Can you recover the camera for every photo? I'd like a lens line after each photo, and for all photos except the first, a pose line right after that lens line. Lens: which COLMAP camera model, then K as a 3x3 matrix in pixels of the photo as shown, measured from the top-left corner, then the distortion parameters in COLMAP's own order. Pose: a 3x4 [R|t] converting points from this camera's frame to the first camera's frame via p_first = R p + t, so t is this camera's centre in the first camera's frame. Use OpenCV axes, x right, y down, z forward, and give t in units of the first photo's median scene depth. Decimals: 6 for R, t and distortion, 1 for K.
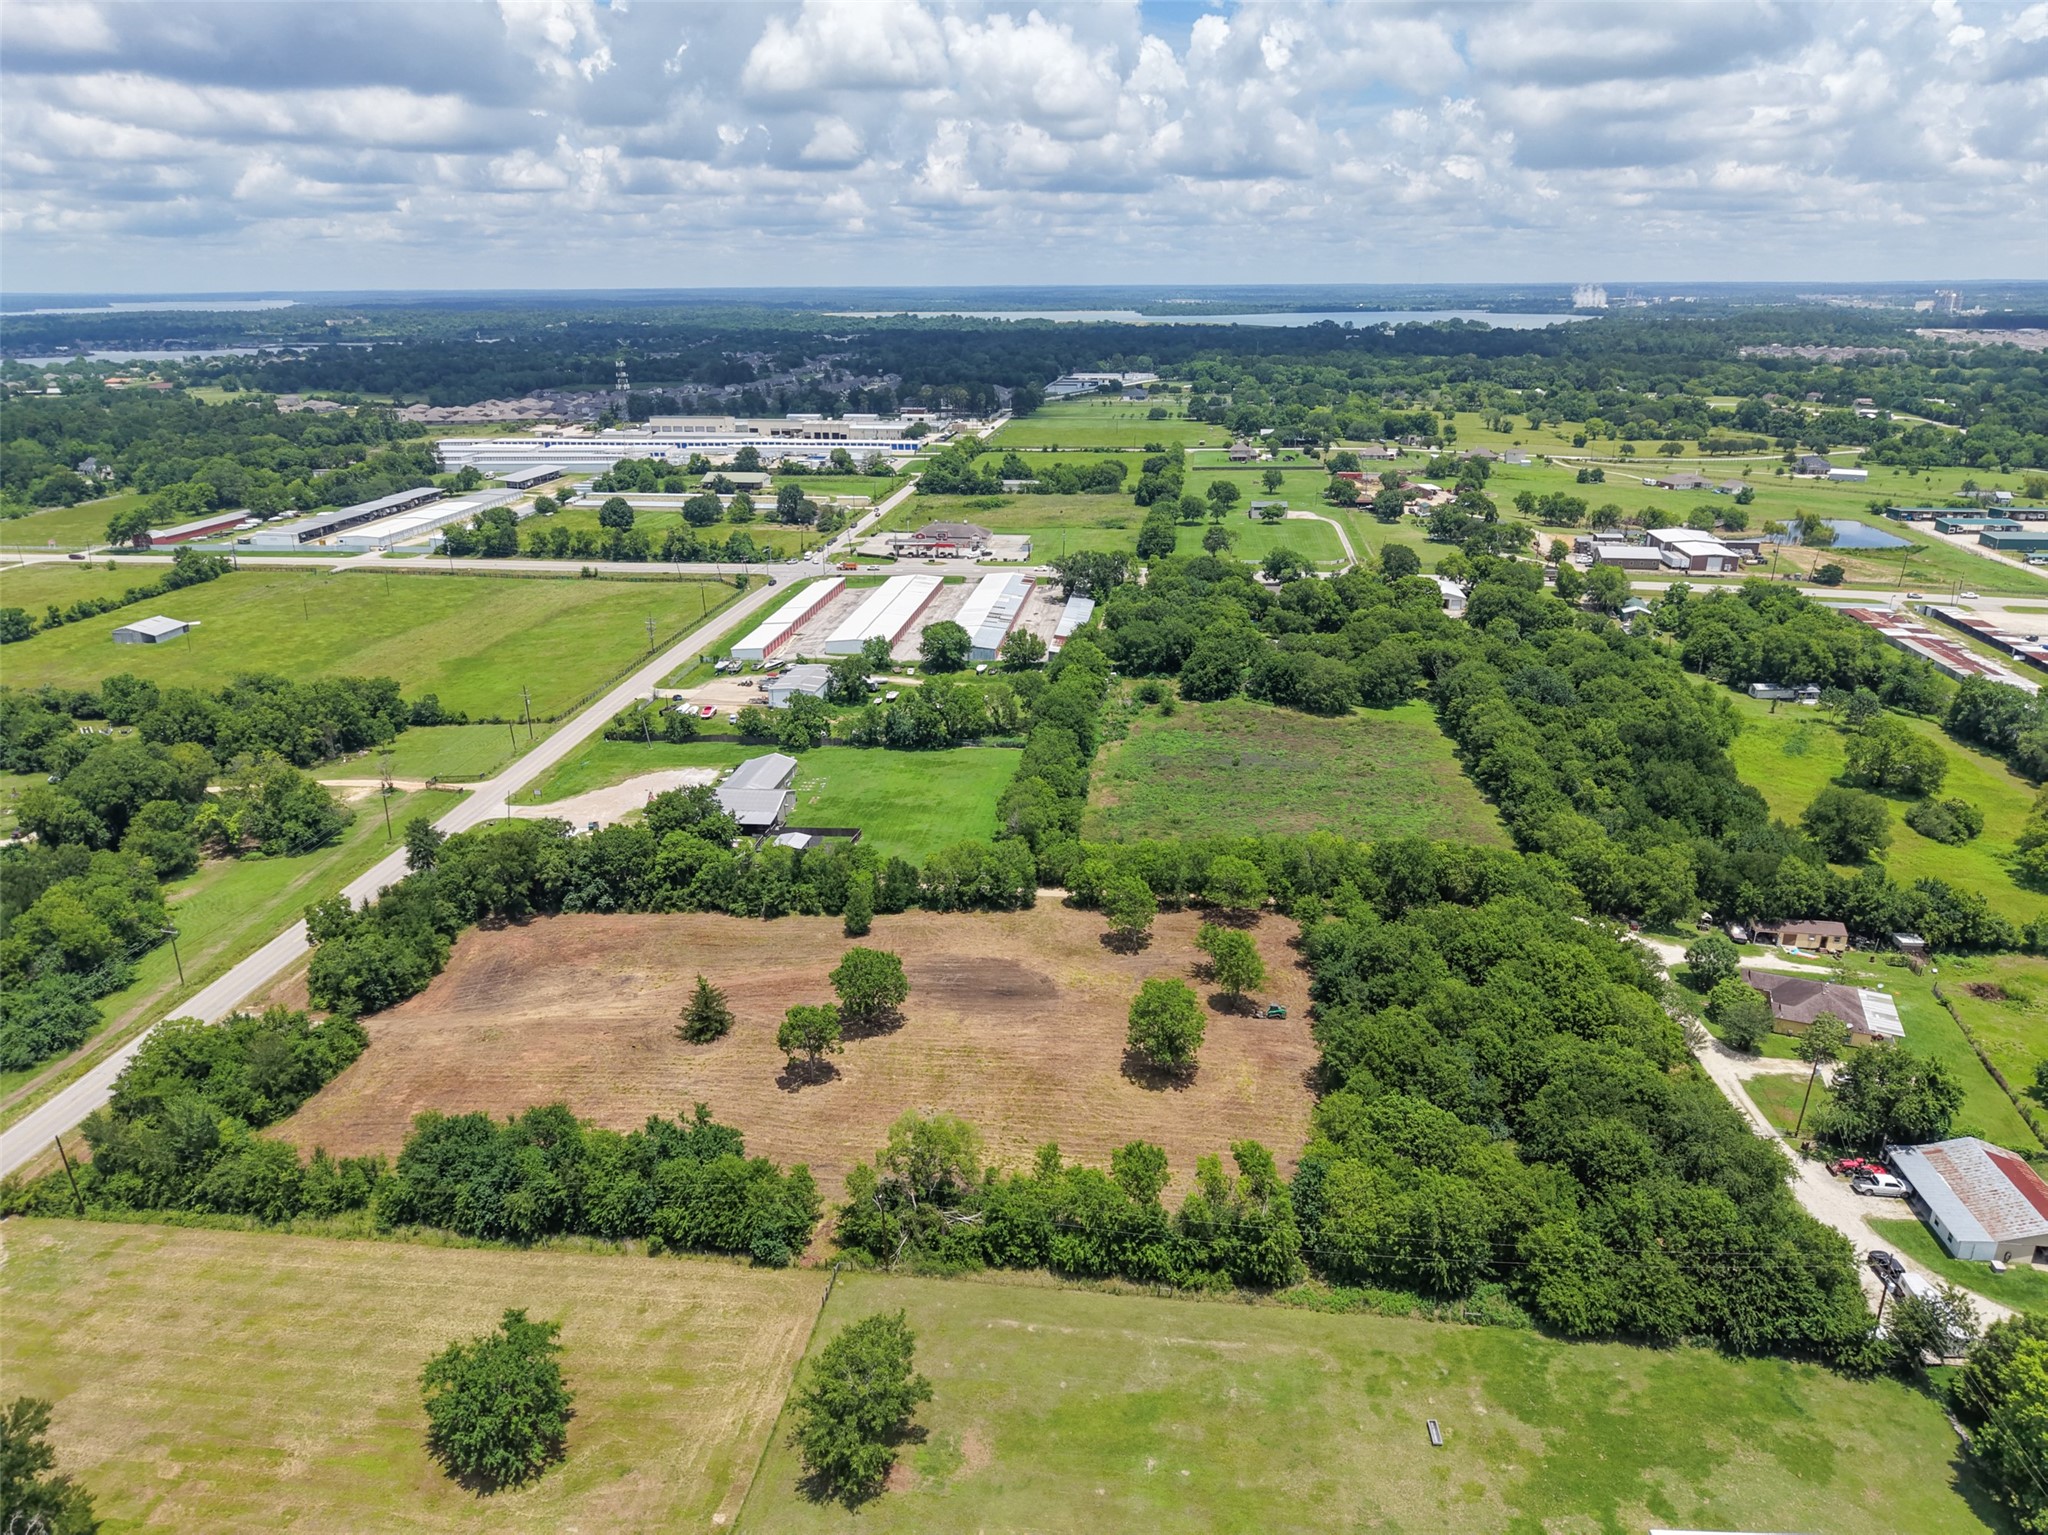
lens RADIAL K [[1365.8, 0, 1024.7], [0, 1365.8, 782.2], [0, 0, 1]] dist [0.015713, -0.013440]
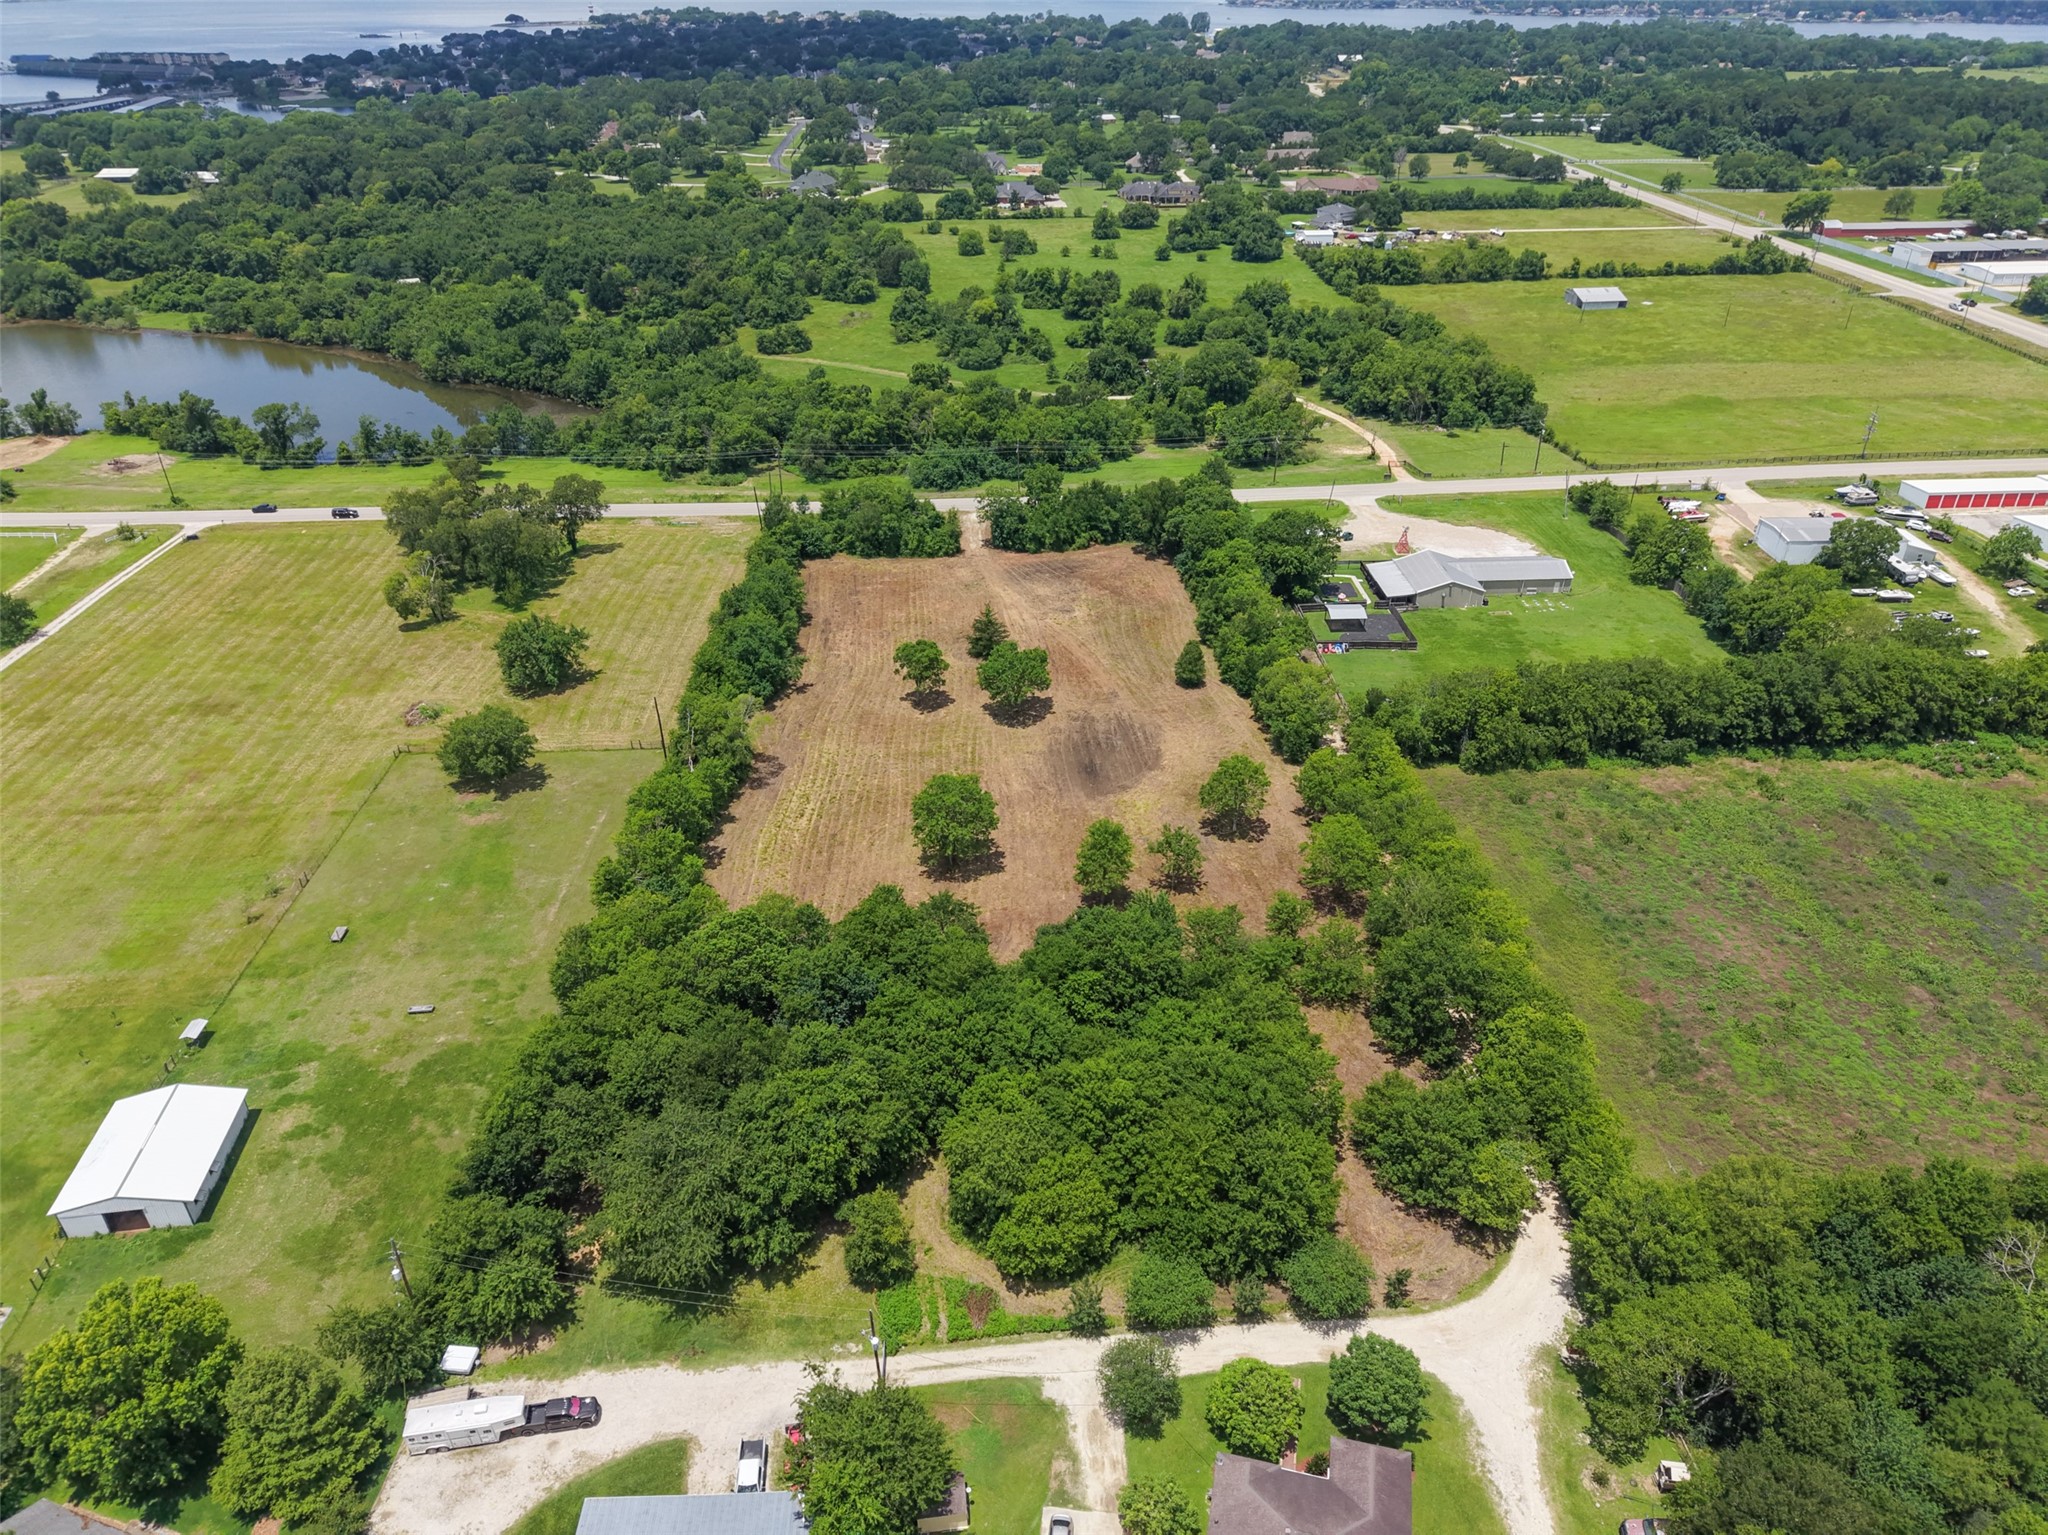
lens RADIAL K [[1365.8, 0, 1024.7], [0, 1365.8, 782.2], [0, 0, 1]] dist [0.015713, -0.013440]
pose [[0.173932, 0.520118, -0.836197, 0.306210], [-0.337149, 0.829275, 0.445684, -0.097672], [0.925245, 0.204404, 0.319595, 0.250164]]
